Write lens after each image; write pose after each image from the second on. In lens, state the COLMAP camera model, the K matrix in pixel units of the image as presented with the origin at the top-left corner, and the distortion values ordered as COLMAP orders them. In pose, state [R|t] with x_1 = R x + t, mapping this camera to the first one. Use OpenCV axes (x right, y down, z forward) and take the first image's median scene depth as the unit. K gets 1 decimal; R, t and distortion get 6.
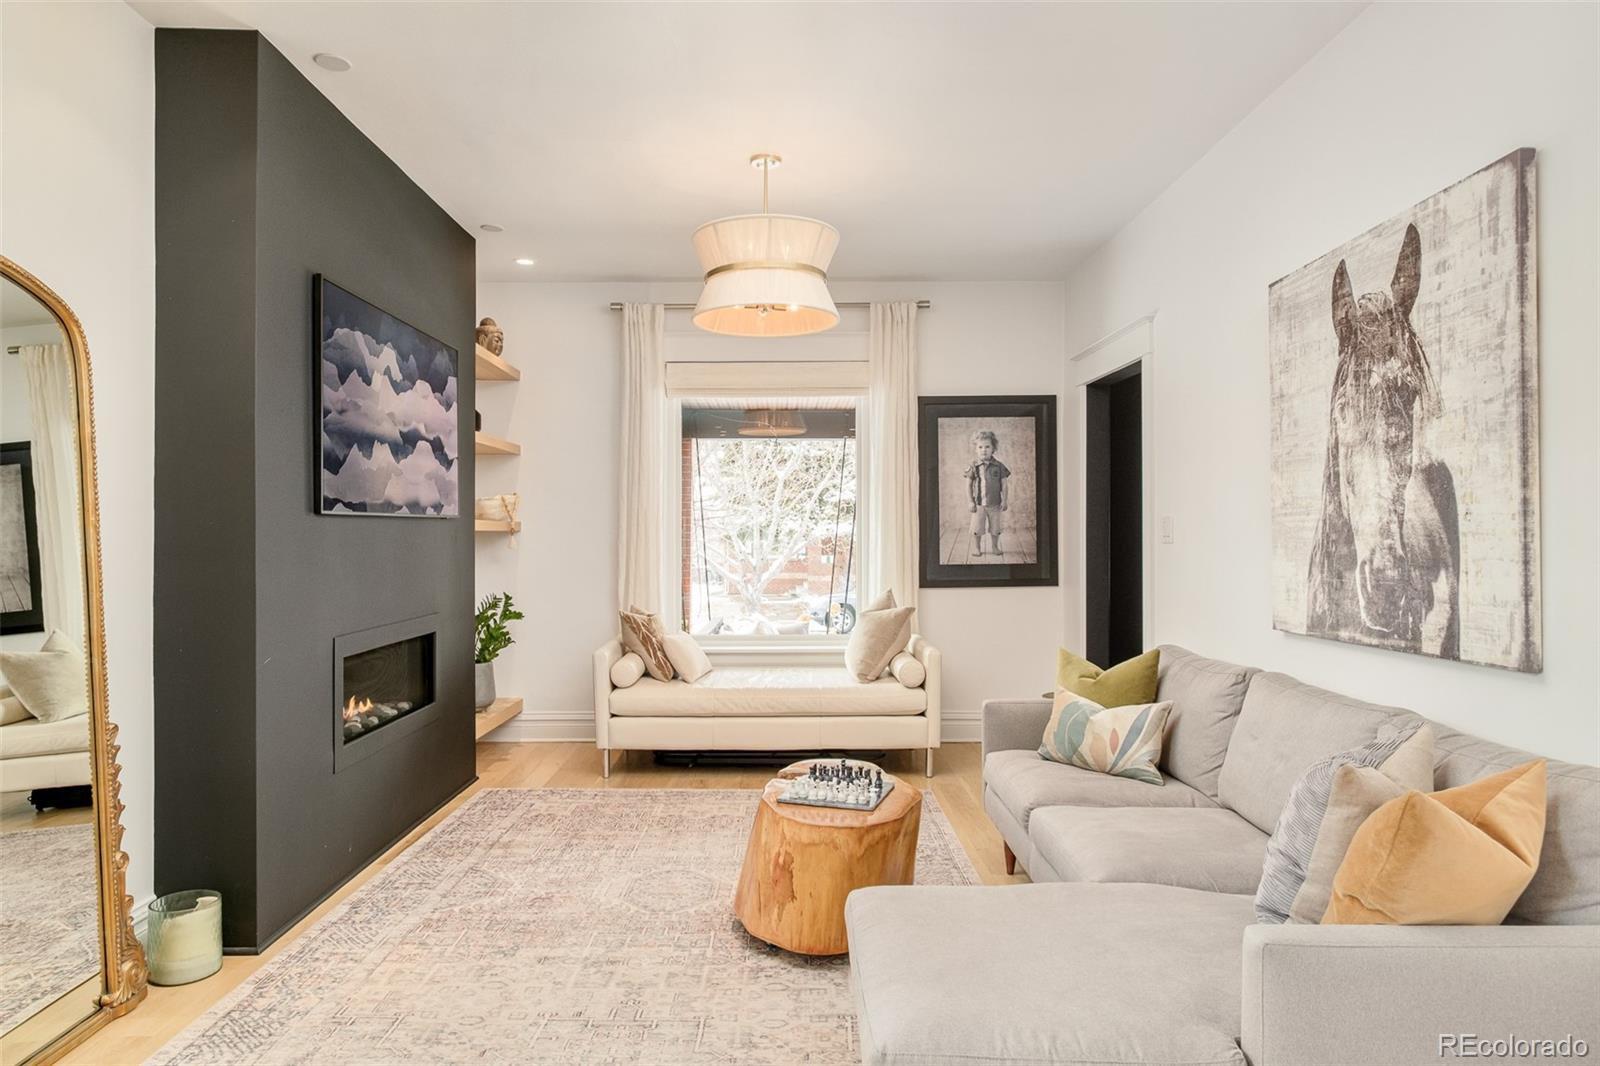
lens RADIAL K [[988.1, 0, 784.3], [0, 988.1, 538.9], [0, 0, 1]] dist [0.002419, 0.000319]
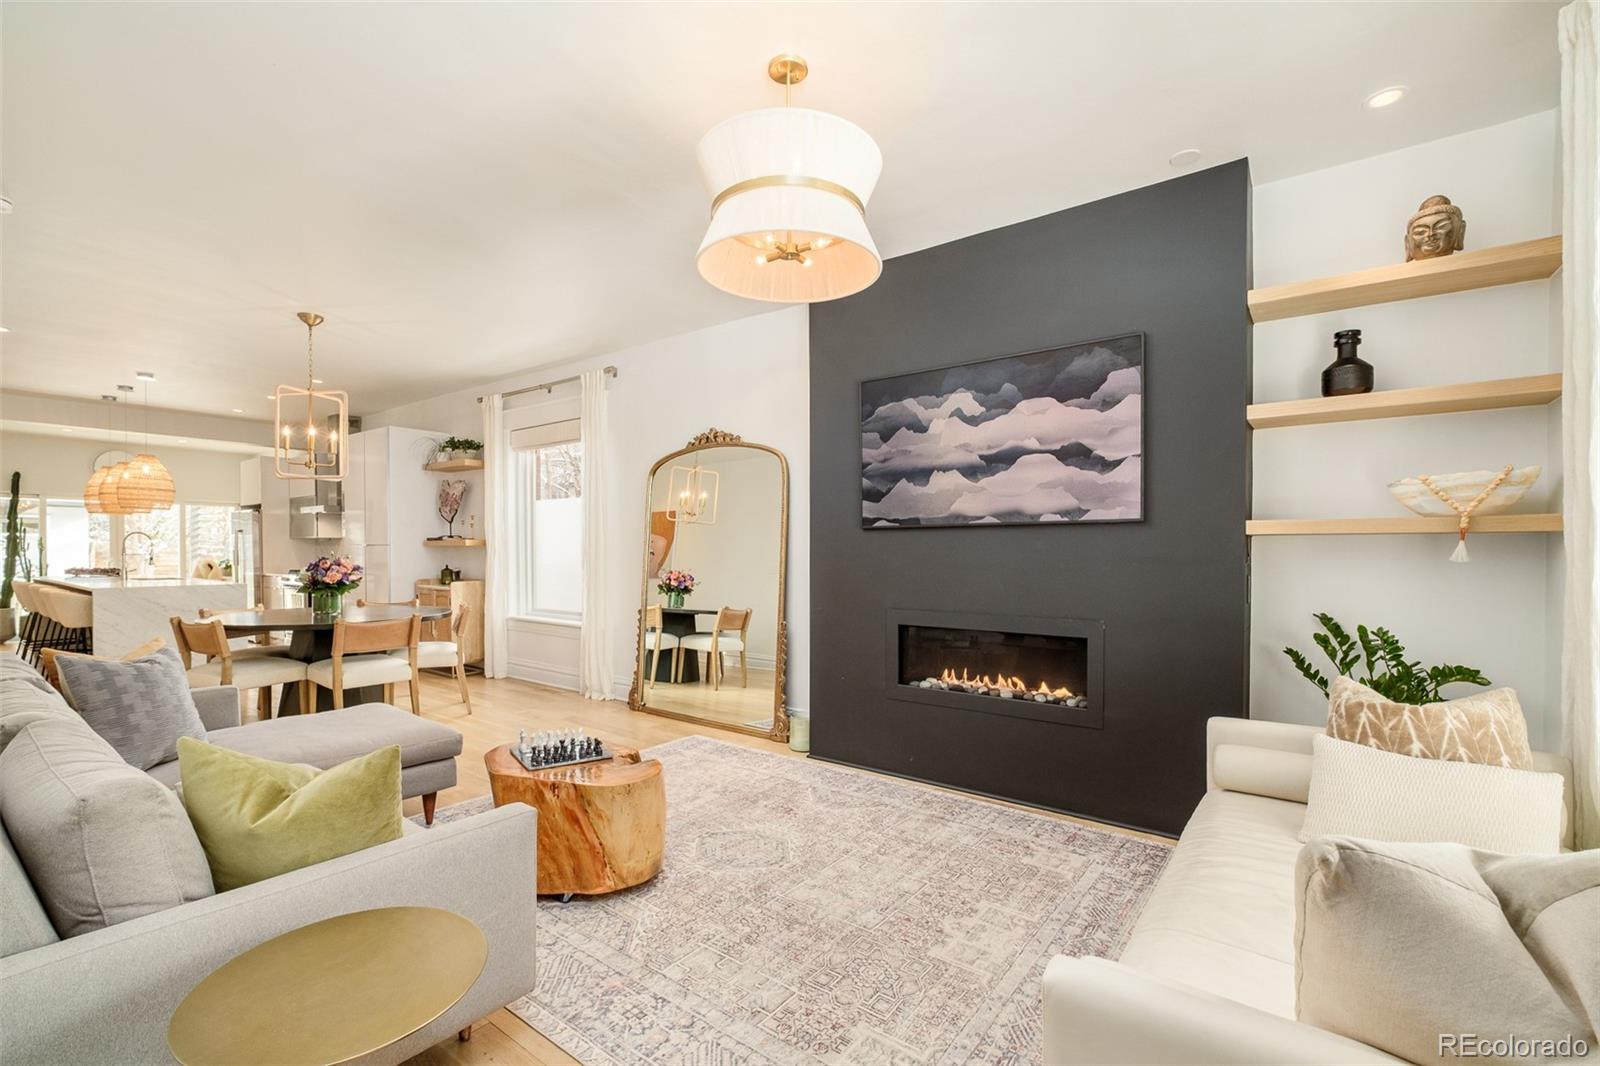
lens RADIAL K [[699.8, 0, 796.3], [0, 699.8, 563.4], [0, 0, 1]] dist [-0.002273, -0.000768]
pose [[-0.595874, 0.014122, -0.802954, 0.340127], [-0.007106, 0.999714, 0.022856, 0.003801], [0.803047, 0.019325, -0.595603, 1.048852]]
